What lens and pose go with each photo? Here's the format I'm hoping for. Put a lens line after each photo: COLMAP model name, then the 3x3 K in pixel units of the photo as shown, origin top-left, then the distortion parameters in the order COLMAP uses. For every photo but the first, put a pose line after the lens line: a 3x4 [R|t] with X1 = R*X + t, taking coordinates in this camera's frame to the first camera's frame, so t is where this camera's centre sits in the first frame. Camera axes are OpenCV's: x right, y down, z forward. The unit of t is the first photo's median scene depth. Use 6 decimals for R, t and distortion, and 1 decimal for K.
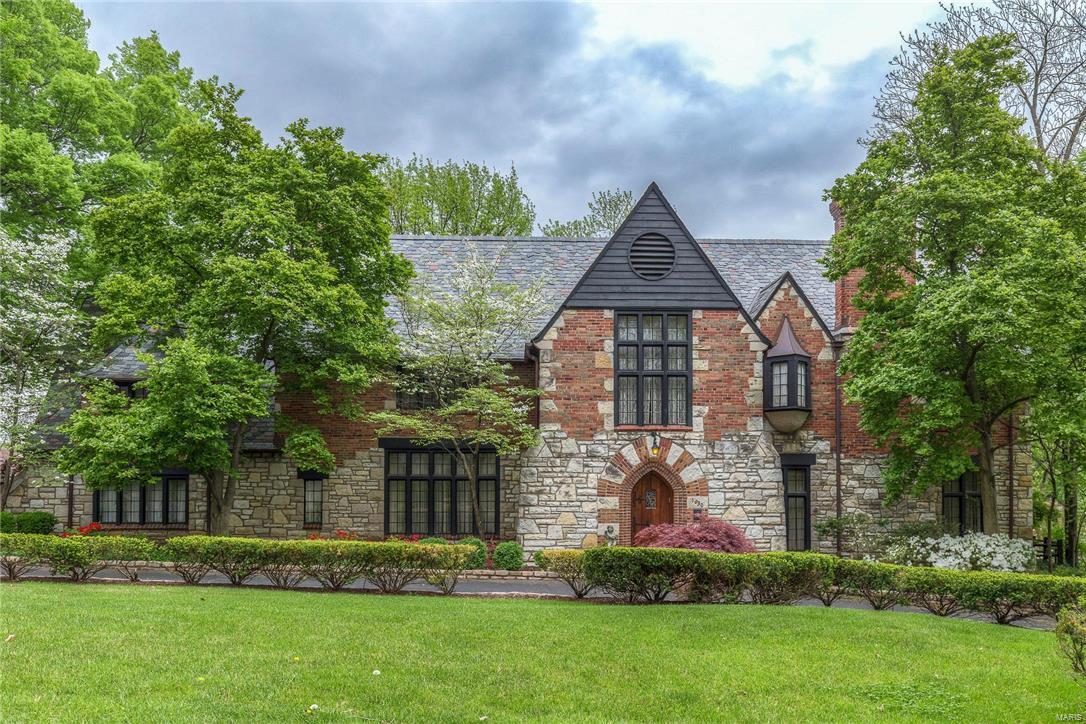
lens RADIAL K [[890.8, 0, 541.4], [0, 890.8, 414.4], [0, 0, 1]] dist [0.008677, -0.006712]
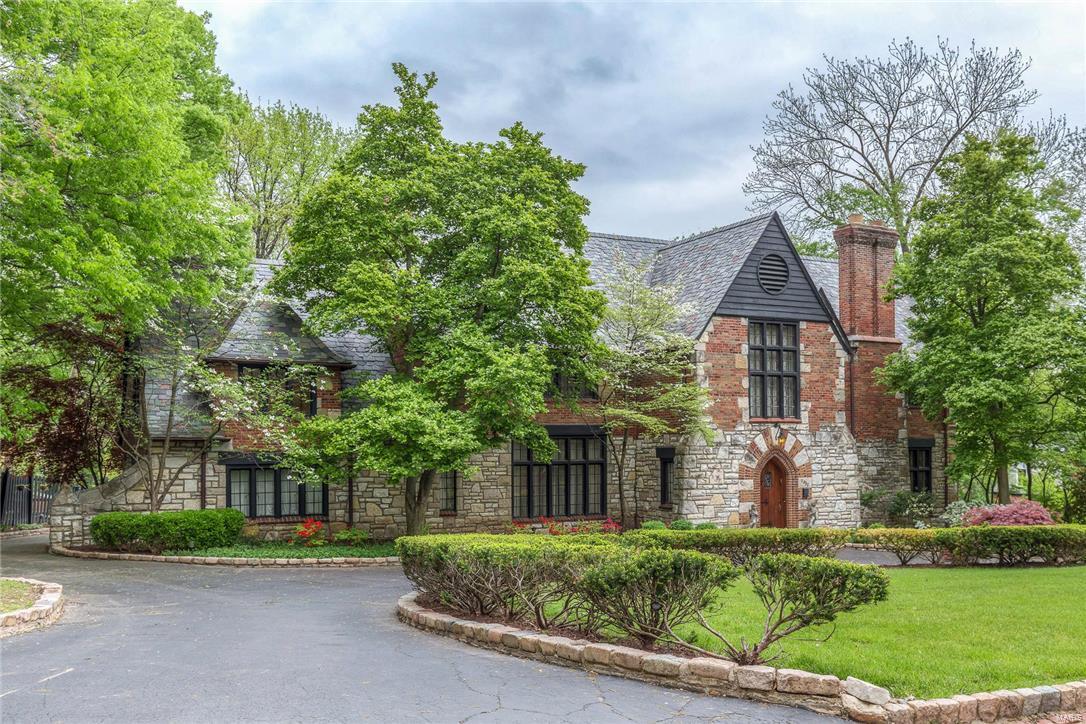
lens RADIAL K [[972.4, 0, 542.6], [0, 972.4, 362.7], [0, 0, 1]] dist [0.004781, 0.013891]
pose [[0.909838, 0.028867, 0.413958, -0.689146], [-0.026946, 0.999582, -0.010481, -0.039149], [-0.414087, -0.001619, 0.910236, -0.045642]]
